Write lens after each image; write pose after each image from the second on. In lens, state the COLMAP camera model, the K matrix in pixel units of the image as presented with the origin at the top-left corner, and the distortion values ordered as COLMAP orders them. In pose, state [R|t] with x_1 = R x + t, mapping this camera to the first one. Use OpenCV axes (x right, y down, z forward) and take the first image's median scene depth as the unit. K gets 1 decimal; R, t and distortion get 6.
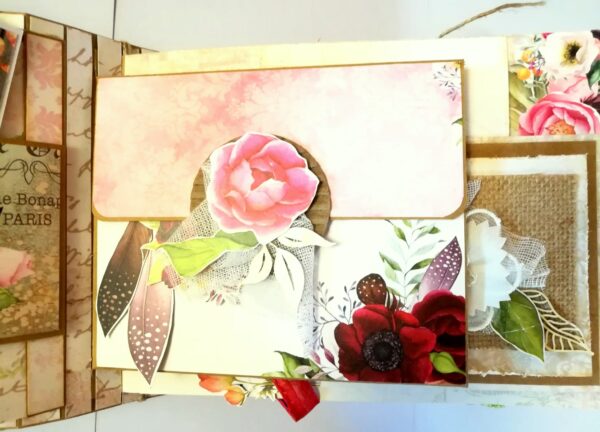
lens RADIAL K [[490.7, 0, 309.2], [0, 490.7, 218.7], [0, 0, 1]] dist [-0.066696, 0.067990]
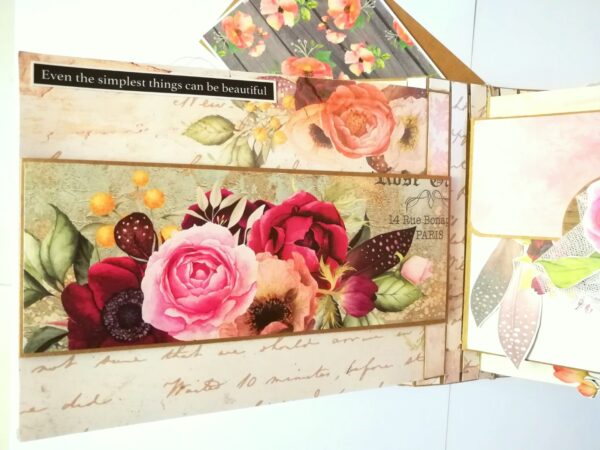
lens RADIAL K [[479.9, 0, 301.5], [0, 479.9, 226.2], [0, 0, 1]] dist [-0.034987, 0.034984]
pose [[0.920888, 0.040997, -0.387665, -0.374749], [-0.016278, 0.997631, 0.066837, -0.098675], [0.389486, -0.055239, 0.919374, -0.326432]]
